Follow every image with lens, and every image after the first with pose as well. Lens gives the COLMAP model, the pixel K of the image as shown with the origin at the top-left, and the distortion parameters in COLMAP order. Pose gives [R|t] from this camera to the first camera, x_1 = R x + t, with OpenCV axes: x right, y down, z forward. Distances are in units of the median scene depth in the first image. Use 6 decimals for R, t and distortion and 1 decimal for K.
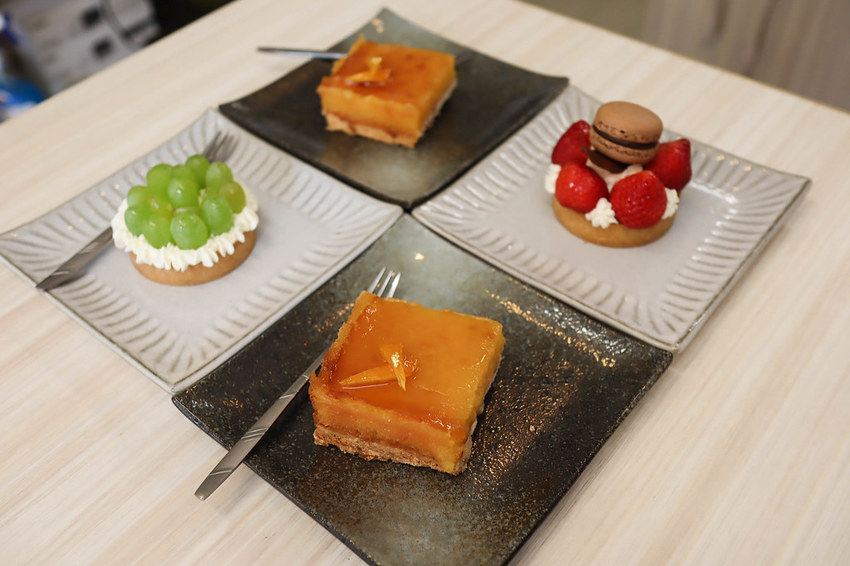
lens RADIAL K [[844.5, 0, 425.0], [0, 844.5, 283.0], [0, 0, 1]] dist [0.000266, 0.008299]
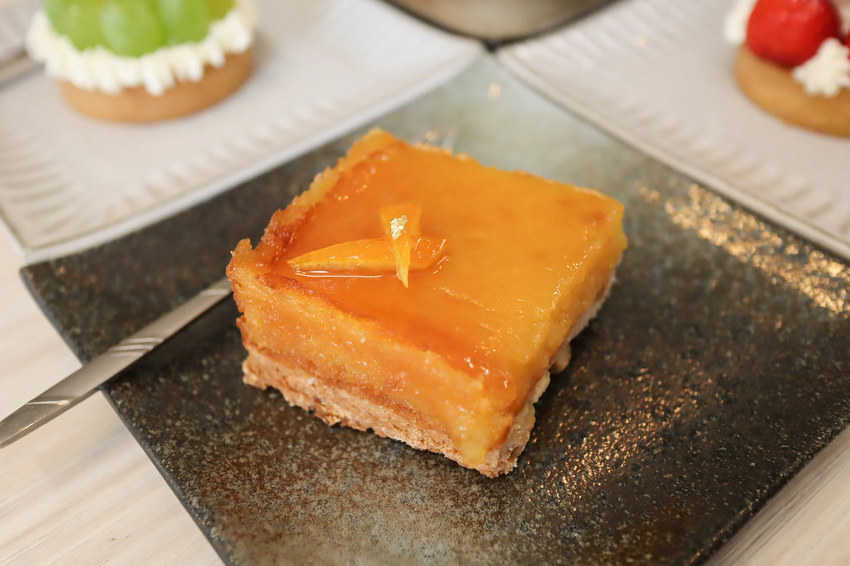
lens RADIAL K [[866.6, 0, 425.0], [0, 866.6, 283.0], [0, 0, 1]] dist [0.002886, -0.006072]
pose [[0.982055, 0.122278, -0.143585, 0.048752], [-0.125794, 0.991933, -0.015634, 0.108376], [0.140515, 0.033416, 0.989514, 0.415162]]
